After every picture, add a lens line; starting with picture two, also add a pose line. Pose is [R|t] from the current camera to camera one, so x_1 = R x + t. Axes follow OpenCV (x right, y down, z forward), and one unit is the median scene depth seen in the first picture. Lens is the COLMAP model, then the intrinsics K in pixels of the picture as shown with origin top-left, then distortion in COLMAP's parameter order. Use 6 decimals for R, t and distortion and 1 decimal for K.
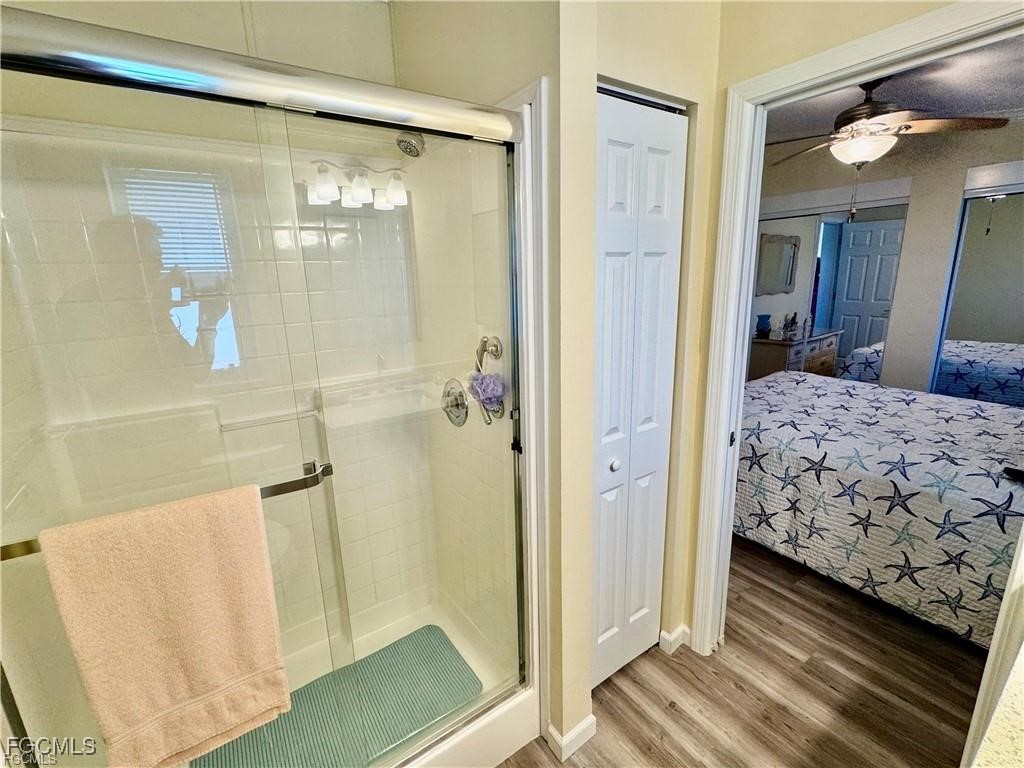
lens RADIAL K [[454.9, 0, 514.8], [0, 454.9, 380.2], [0, 0, 1]] dist [-0.002059, 0.000076]
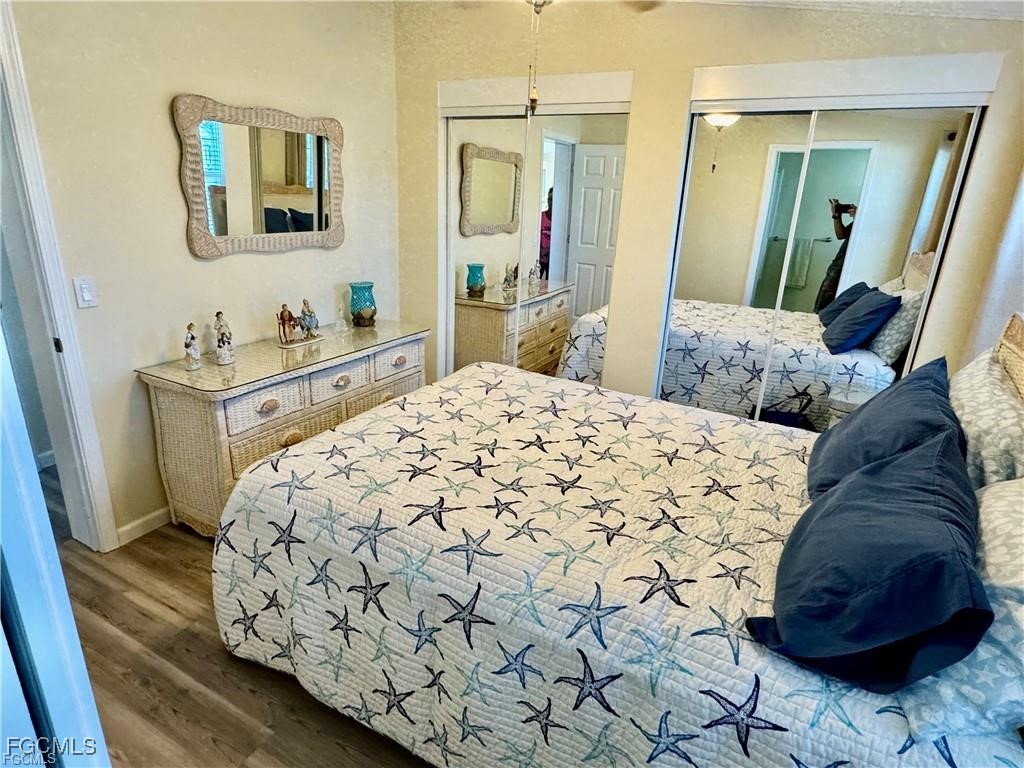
lens RADIAL K [[570.8, 0, 509.1], [0, 570.8, 385.1], [0, 0, 1]] dist [-0.002498, 0.000841]
pose [[0.891076, -0.078317, 0.447046, 0.412027], [0.035004, 0.993924, 0.104351, -0.108637], [-0.452502, -0.077336, 0.888403, 0.410851]]
